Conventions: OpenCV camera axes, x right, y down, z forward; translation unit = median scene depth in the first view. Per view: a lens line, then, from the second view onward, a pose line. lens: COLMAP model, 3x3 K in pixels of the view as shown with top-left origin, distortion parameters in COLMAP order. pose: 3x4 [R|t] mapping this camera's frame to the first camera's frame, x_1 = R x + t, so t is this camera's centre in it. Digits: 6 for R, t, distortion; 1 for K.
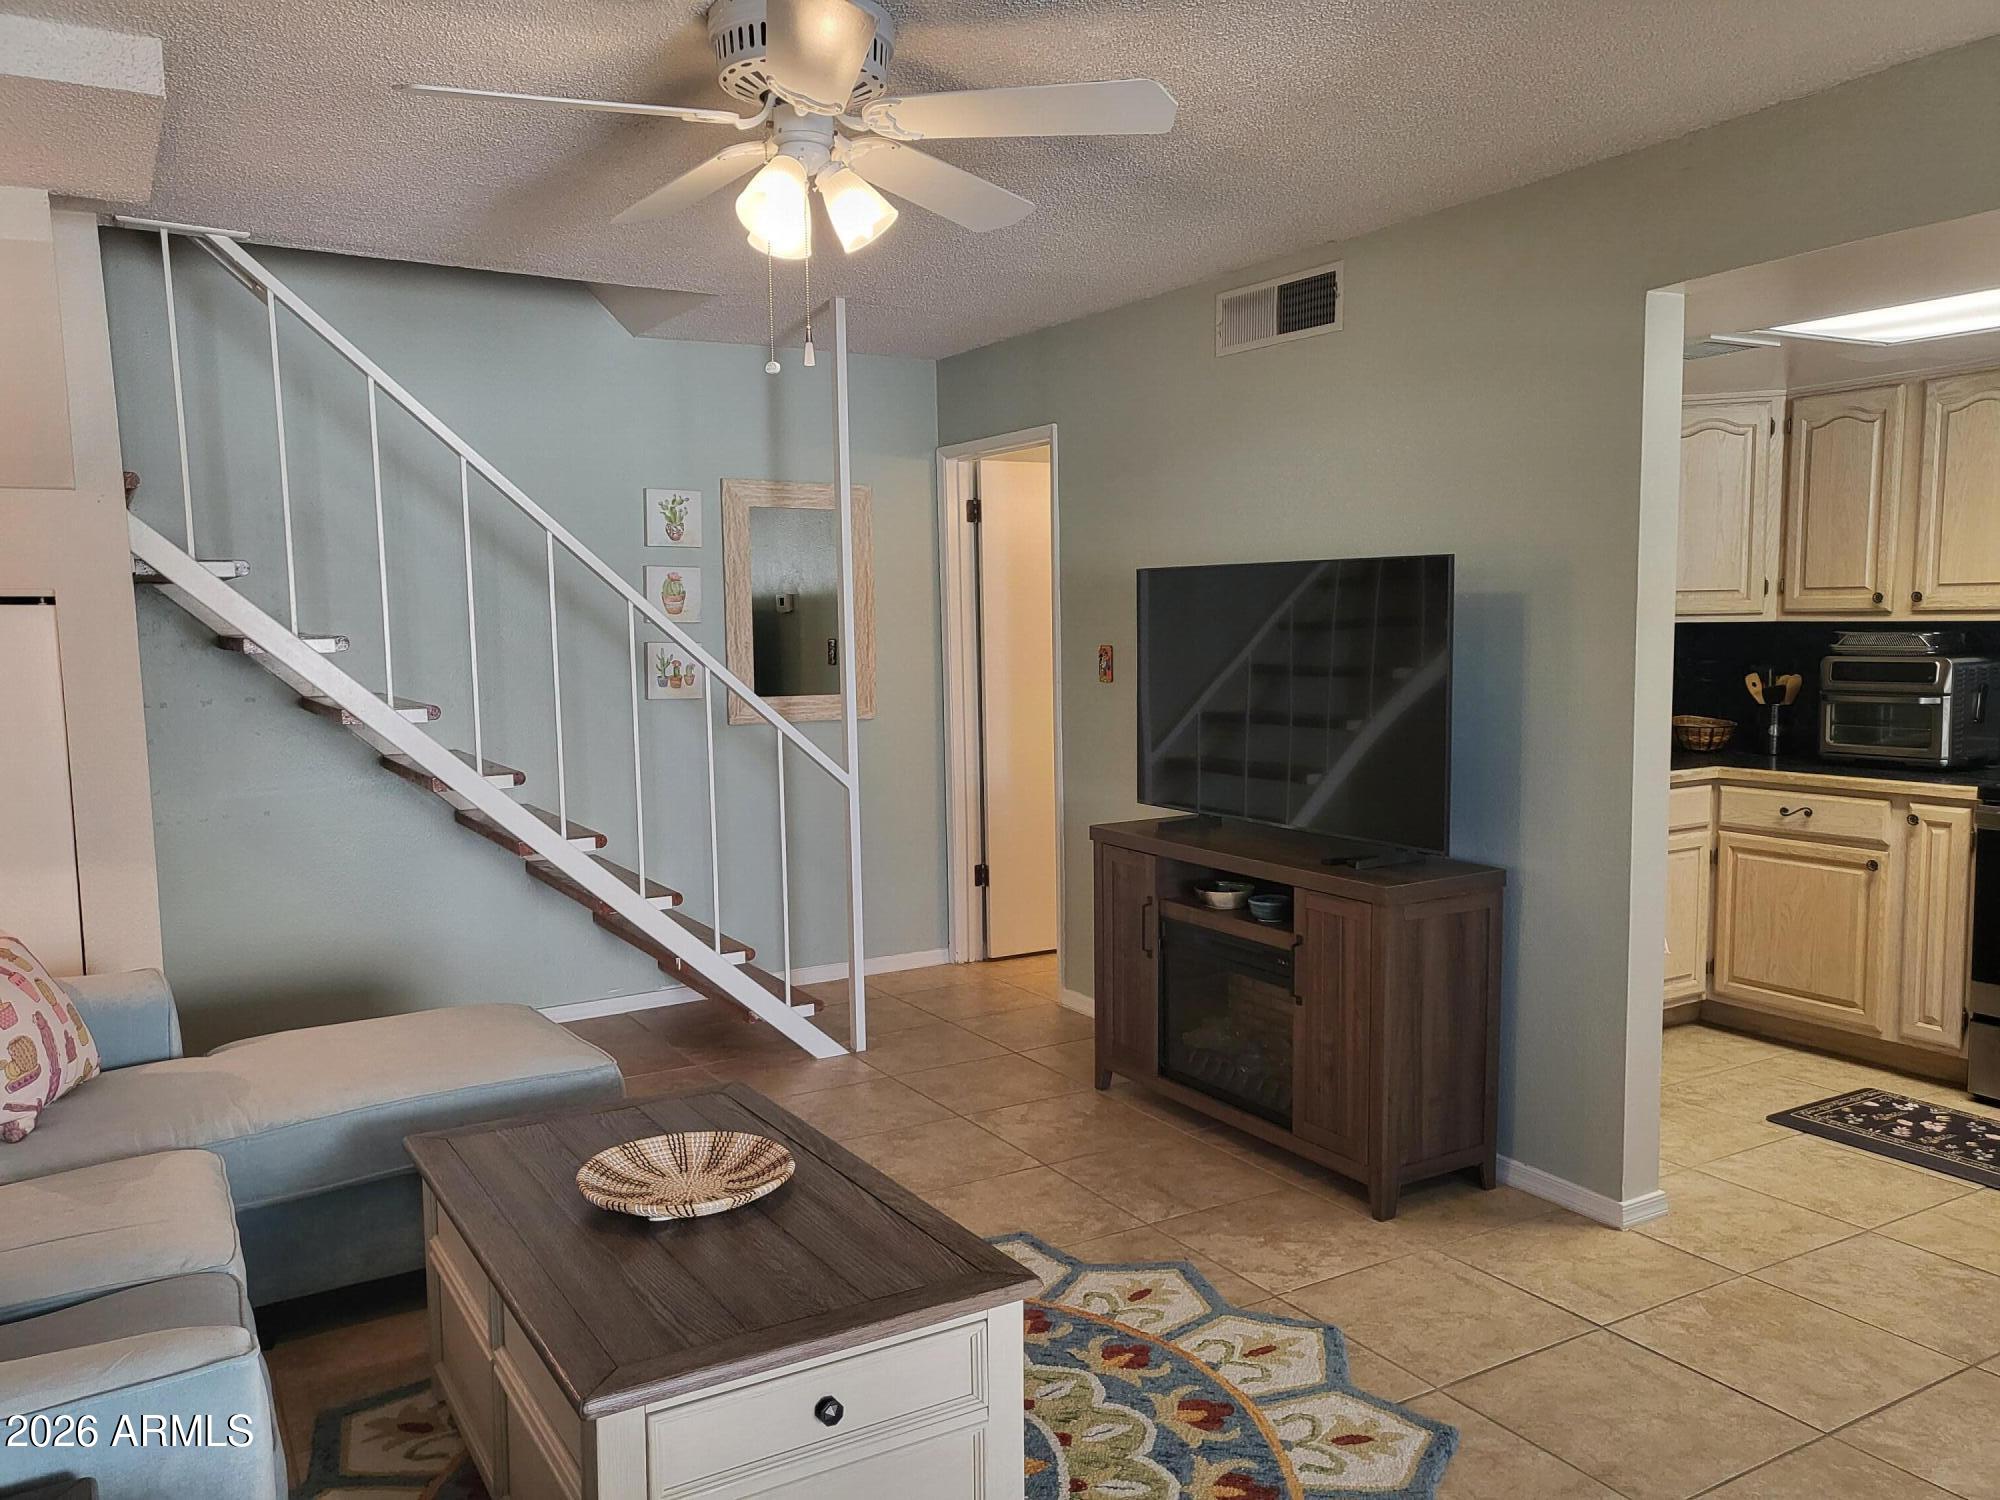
lens RADIAL K [[1539.8, 0, 1009.2], [0, 1539.8, 767.6], [0, 0, 1]] dist [-0.013166, 0.076795]
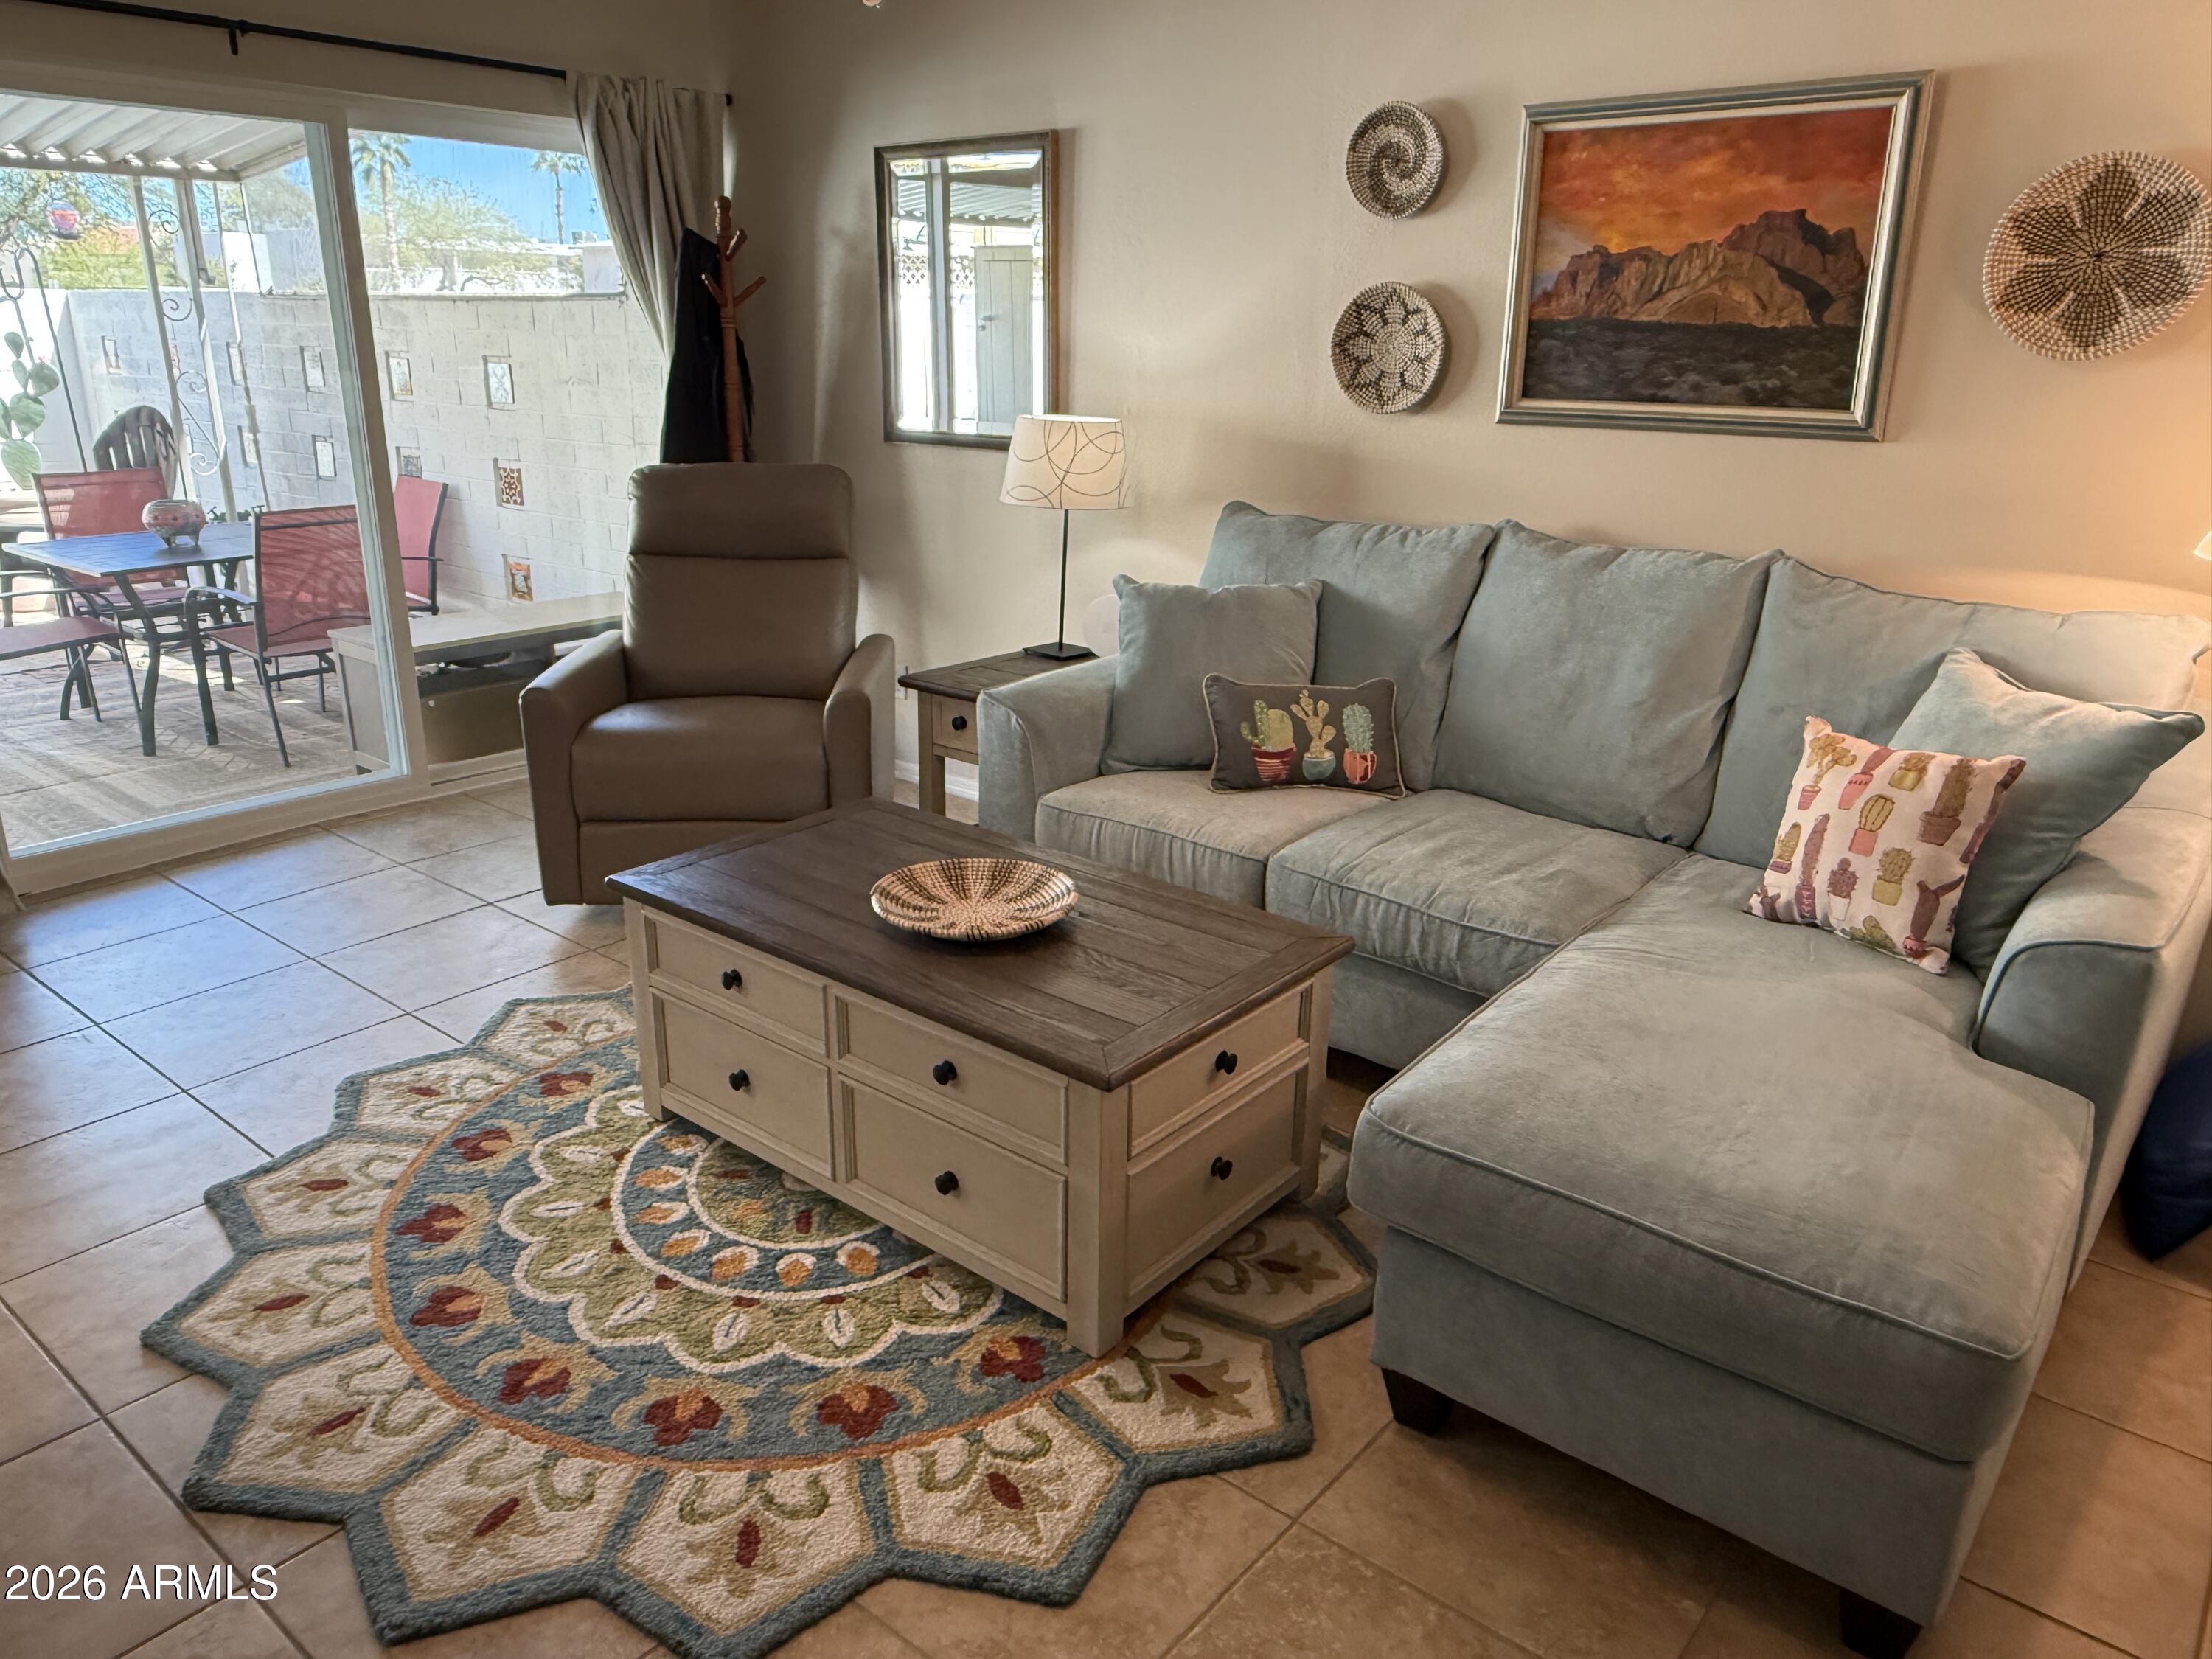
lens RADIAL K [[1533.6, 0, 1086.1], [0, 1533.6, 826.9], [0, 0, 1]] dist [0.002598, -0.004732]
pose [[-0.943481, 0.106157, -0.313967, 0.026382], [-0.032406, 0.913228, 0.406157, -0.151555], [0.329840, 0.393376, -0.858173, 1.434010]]
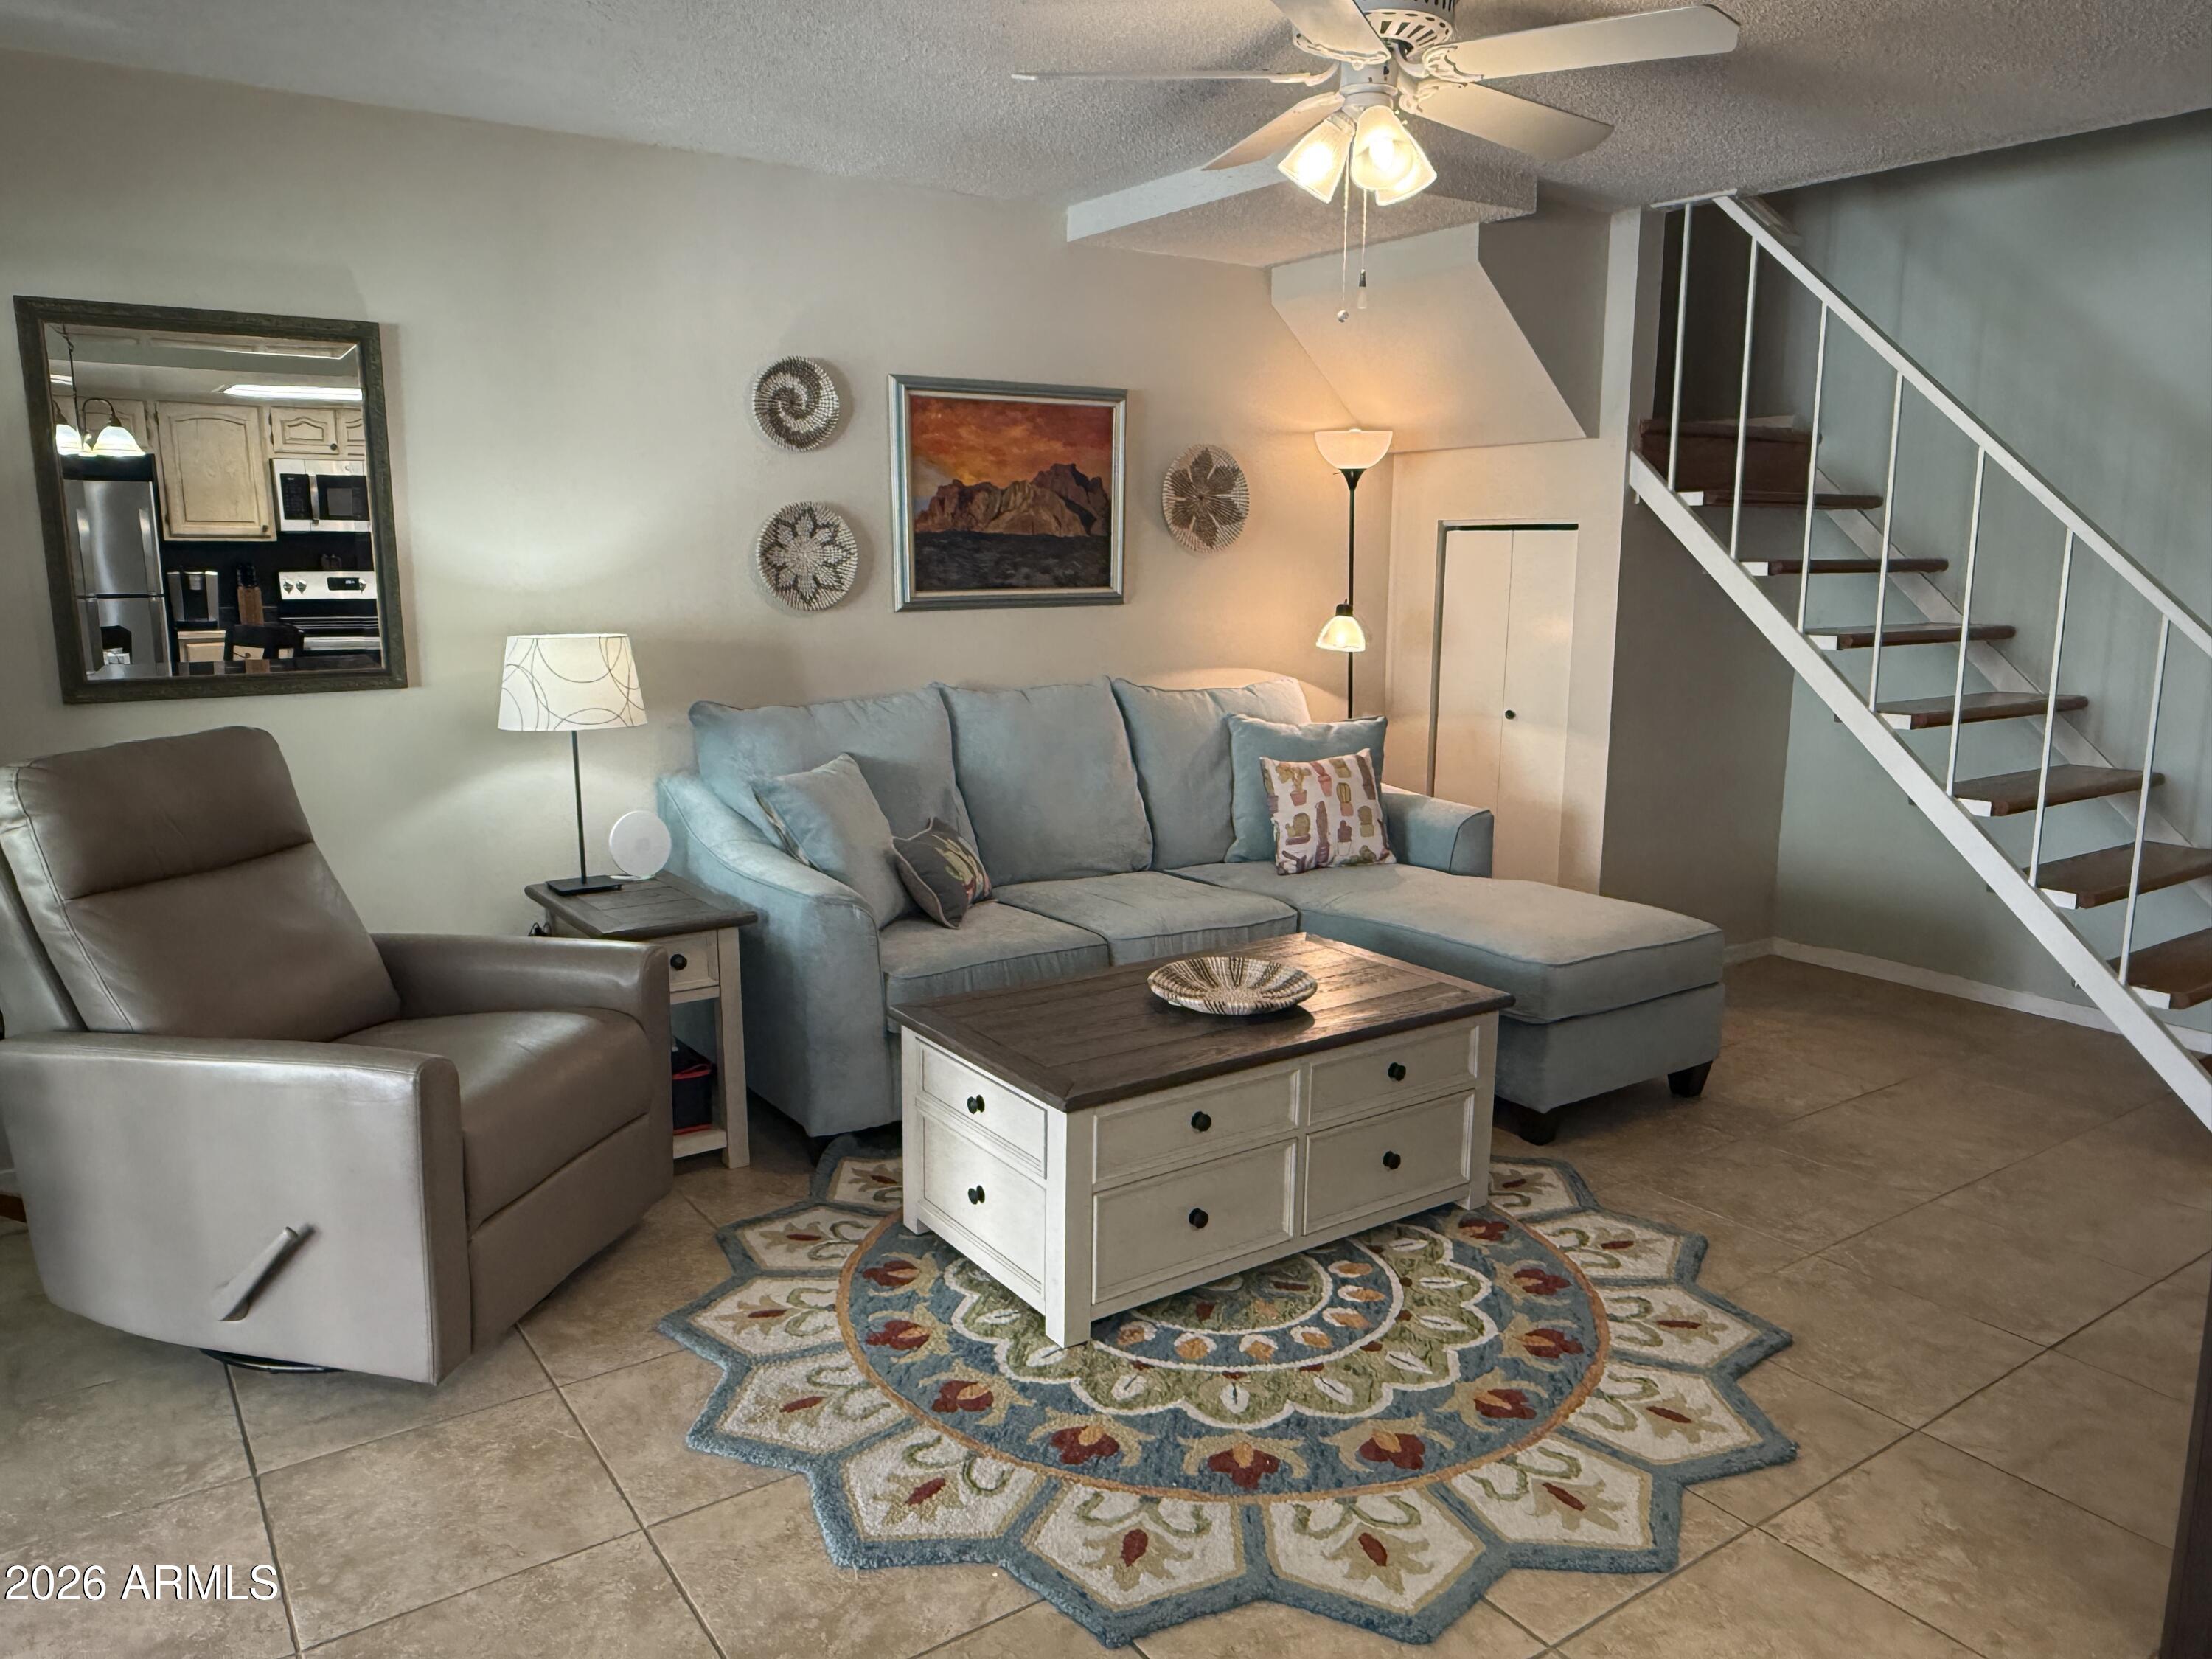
lens RADIAL K [[1533.6, 0, 1096.5], [0, 1533.6, 827.4], [0, 0, 1]] dist [0.002598, -0.004732]
pose [[0.060982, 0.193595, -0.979184, 0.756654], [-0.102830, 0.977009, 0.186761, -0.069186], [0.992828, 0.089300, 0.079487, 0.594494]]
